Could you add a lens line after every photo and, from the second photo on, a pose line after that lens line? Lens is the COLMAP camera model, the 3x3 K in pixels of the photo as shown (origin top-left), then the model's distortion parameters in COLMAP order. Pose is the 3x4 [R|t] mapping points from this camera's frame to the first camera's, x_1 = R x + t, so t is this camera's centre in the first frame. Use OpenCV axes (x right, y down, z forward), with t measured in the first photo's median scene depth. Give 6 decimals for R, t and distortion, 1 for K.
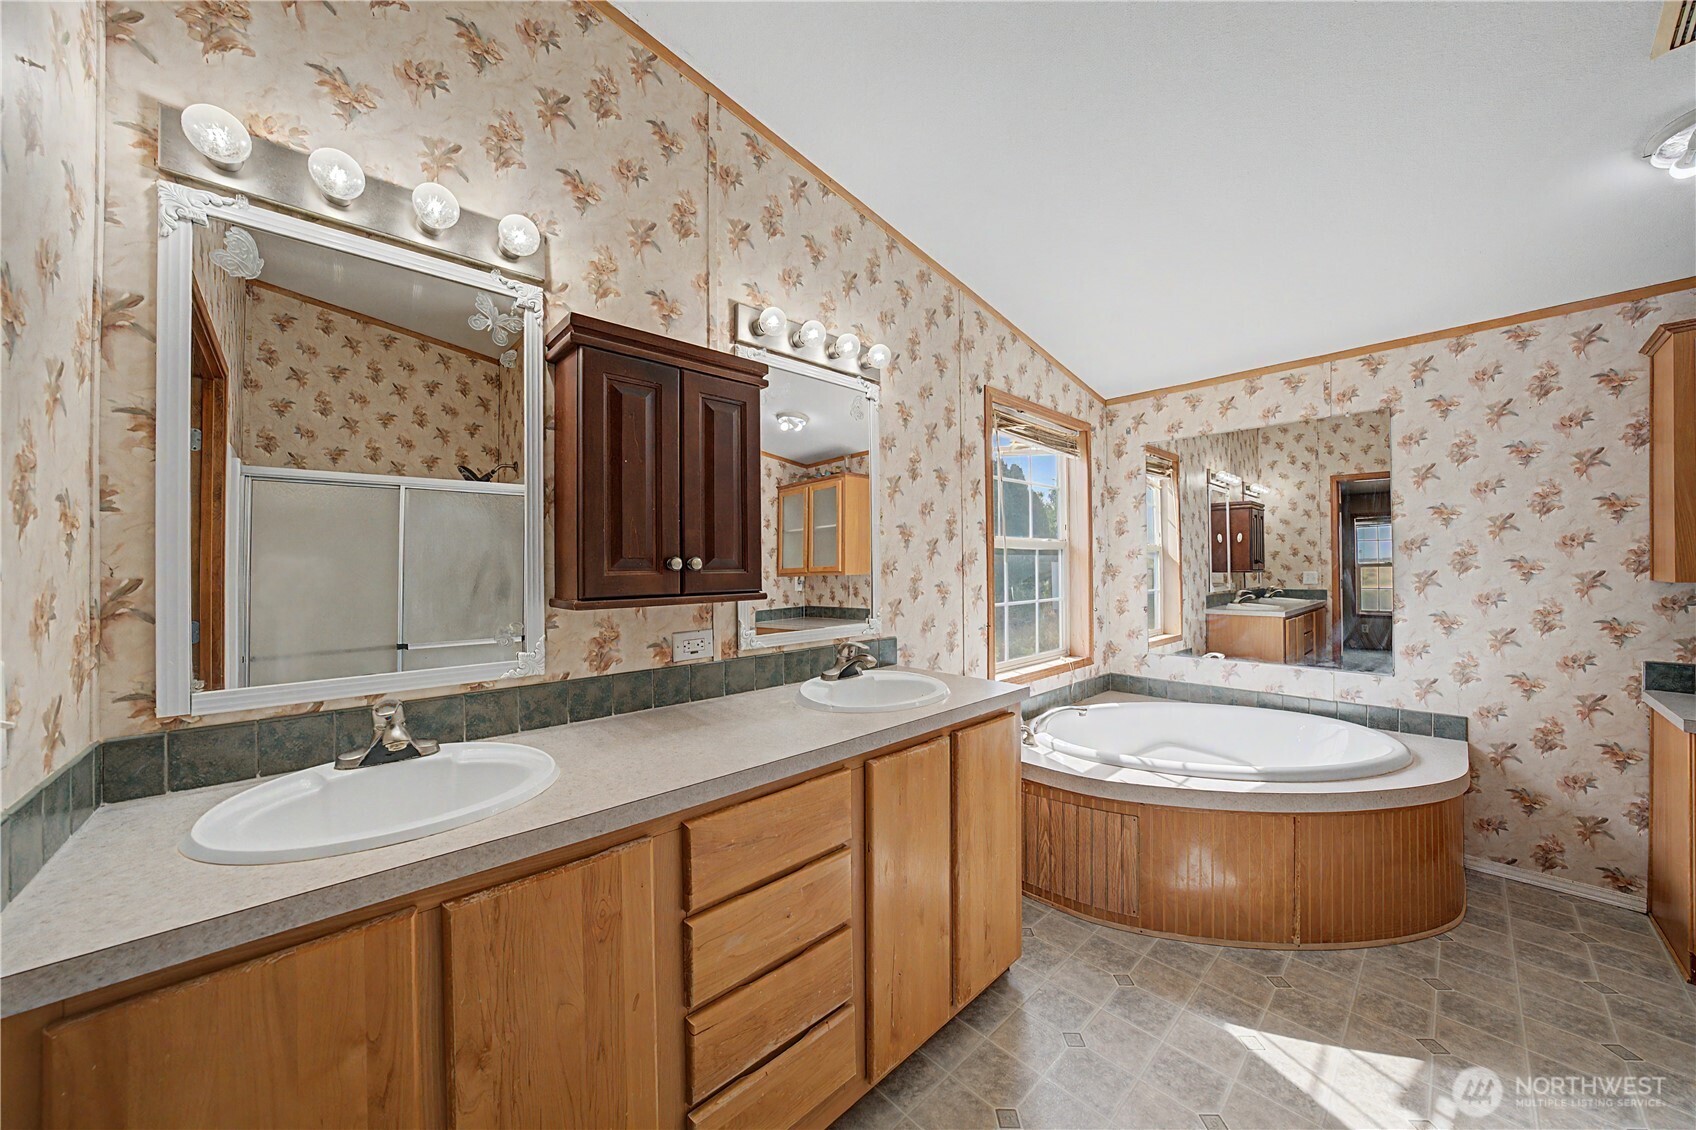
lens RADIAL K [[582.9, 0, 851.0], [0, 582.9, 565.0], [0, 0, 1]] dist [-0.024263, 0.004149]
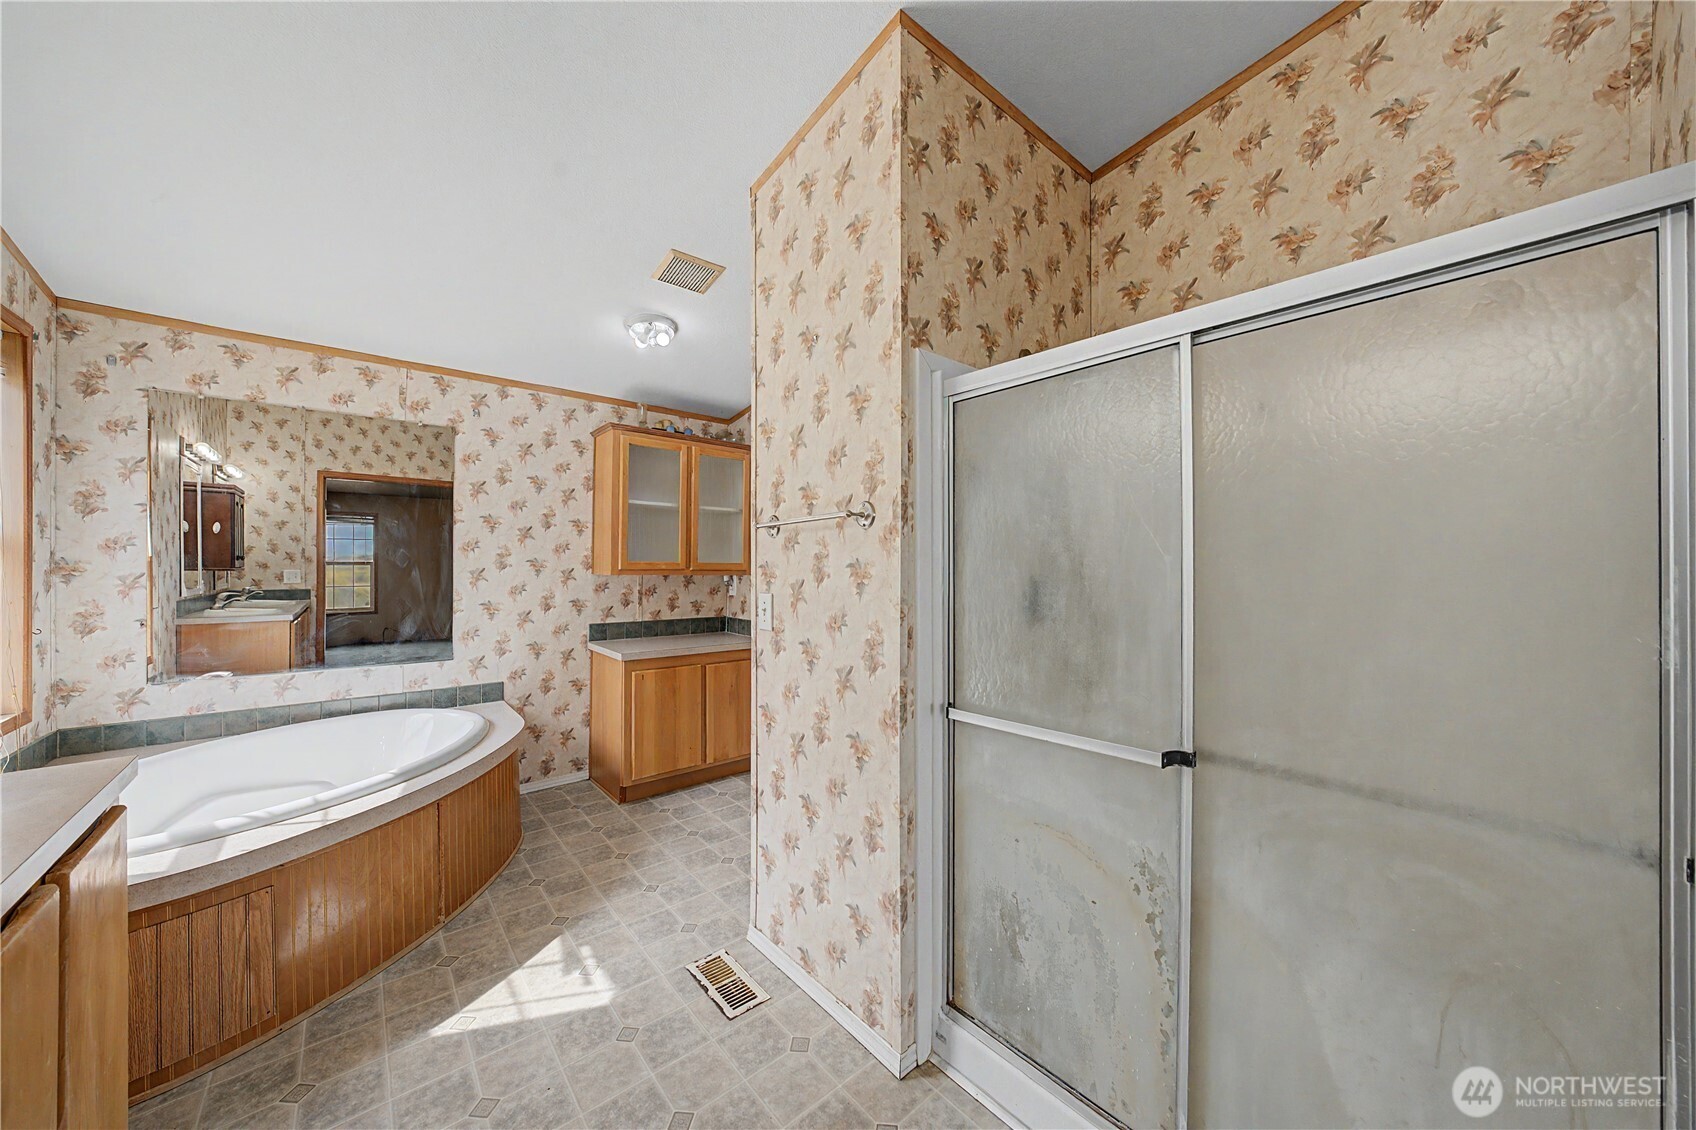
lens RADIAL K [[582.9, 0, 838.0], [0, 582.9, 565.9], [0, 0, 1]] dist [-0.024263, 0.004149]
pose [[0.042339, 0.004804, 0.999092, -0.202092], [-0.009294, 0.999947, -0.004415, 0.003122], [-0.999060, -0.009099, 0.042381, 0.186644]]
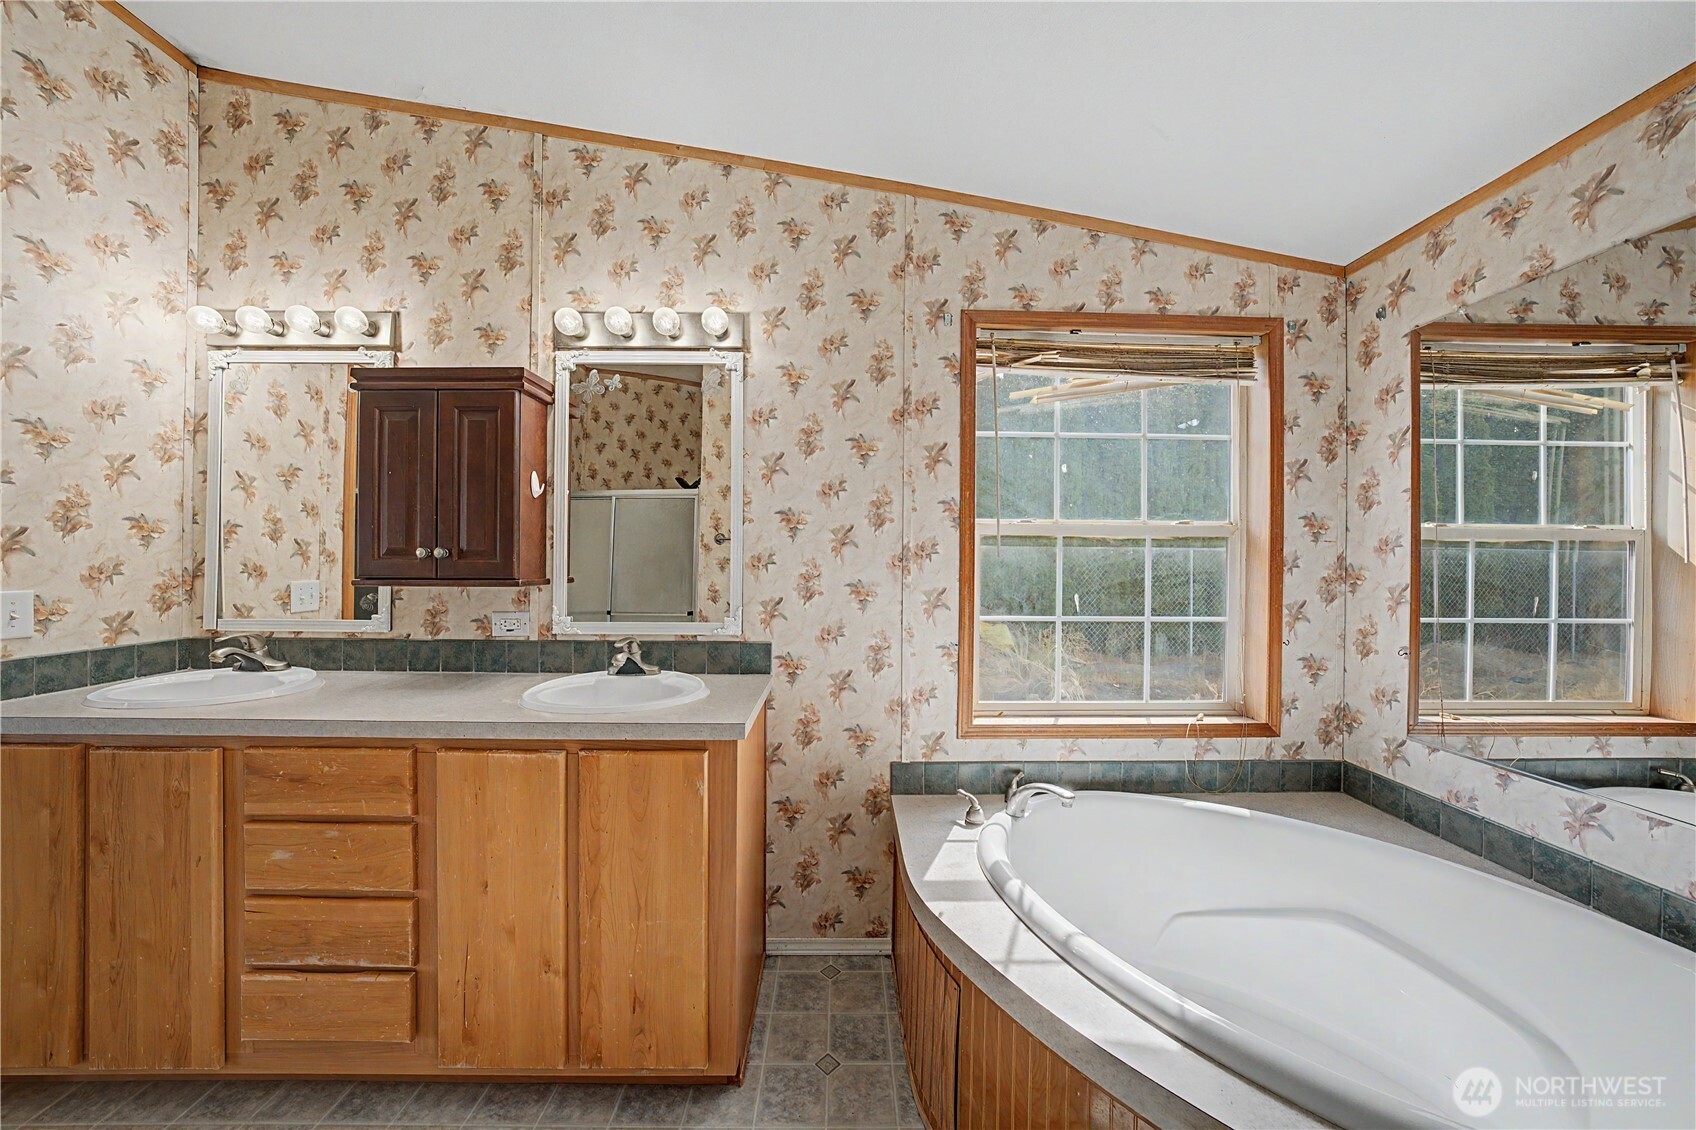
lens RADIAL K [[582.9, 0, 849.8], [0, 582.9, 563.0], [0, 0, 1]] dist [-0.024263, 0.004149]
pose [[0.739505, 0.019192, -0.672877, 0.691885], [-0.012859, 0.999814, 0.014384, -0.005632], [0.673028, -0.001985, 0.739614, 0.419002]]
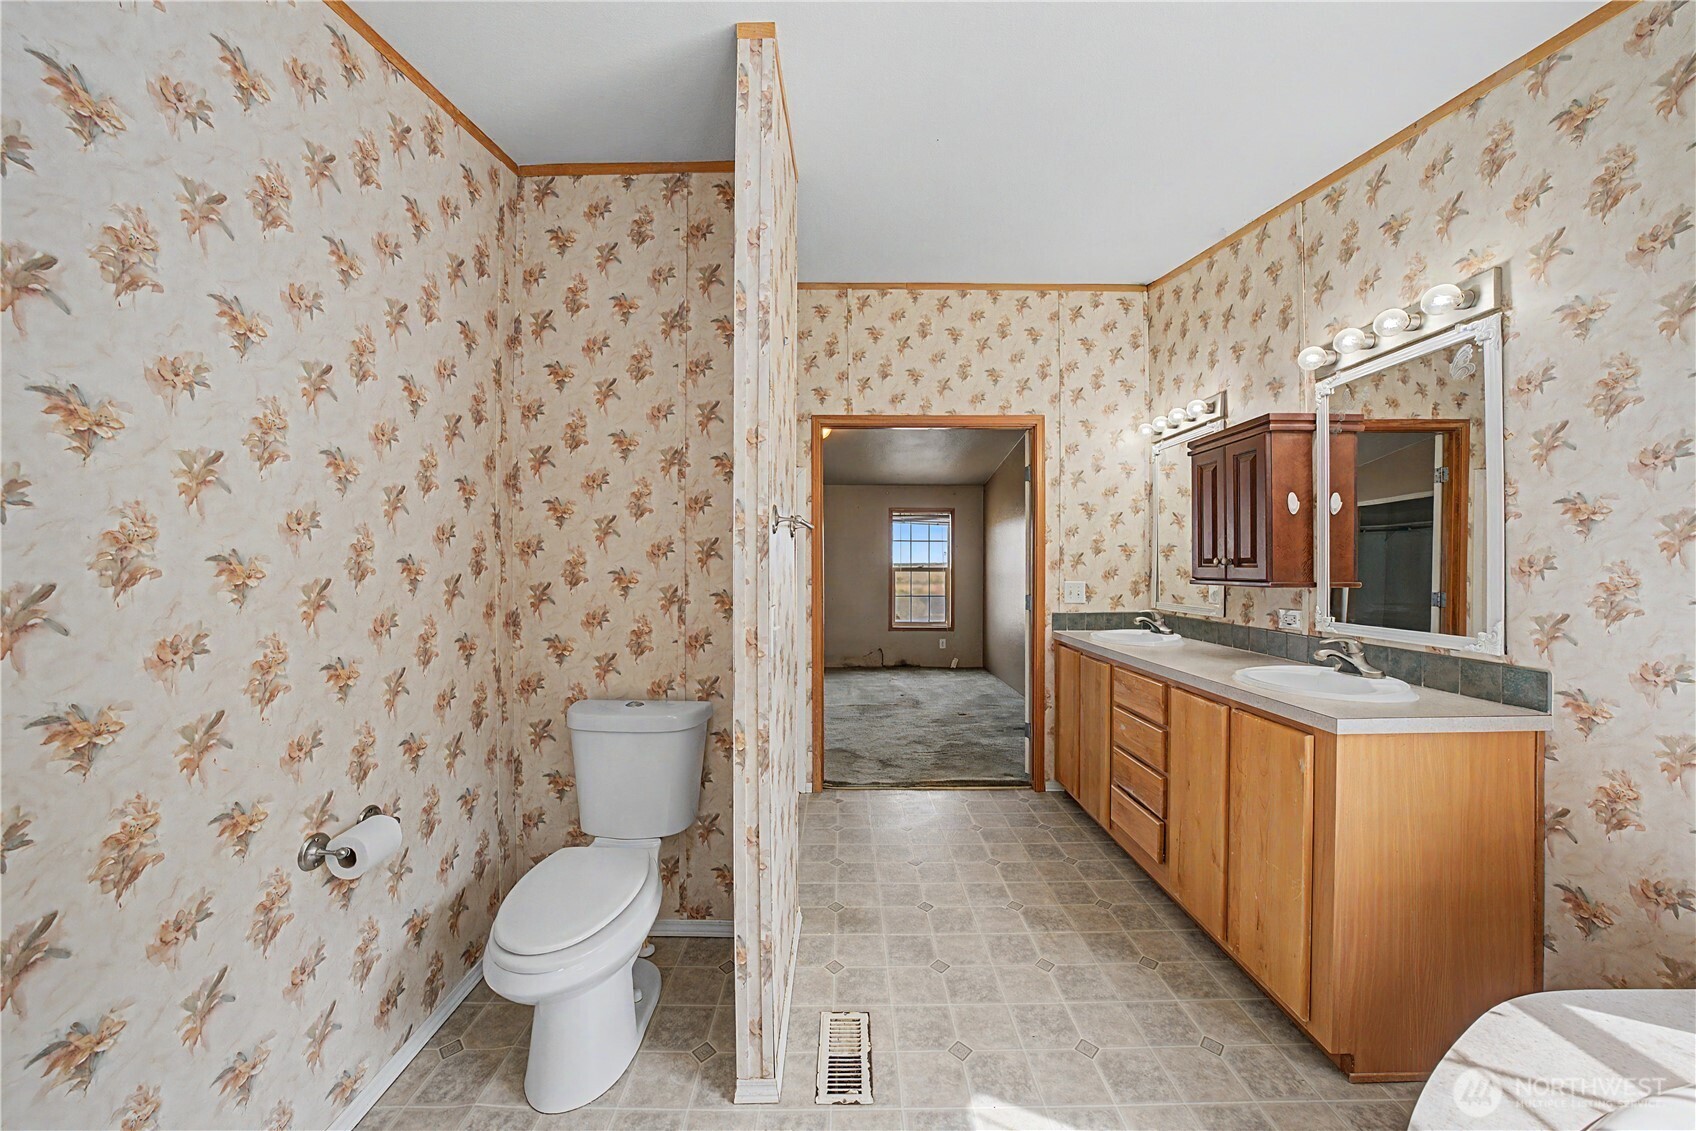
lens RADIAL K [[582.9, 0, 842.8], [0, 582.9, 564.9], [0, 0, 1]] dist [-0.024263, 0.004149]
pose [[-0.681377, 0.011728, -0.731839, 1.020486], [0.013524, 0.999903, 0.003433, -0.008325], [0.731808, -0.007558, -0.681469, 0.801415]]
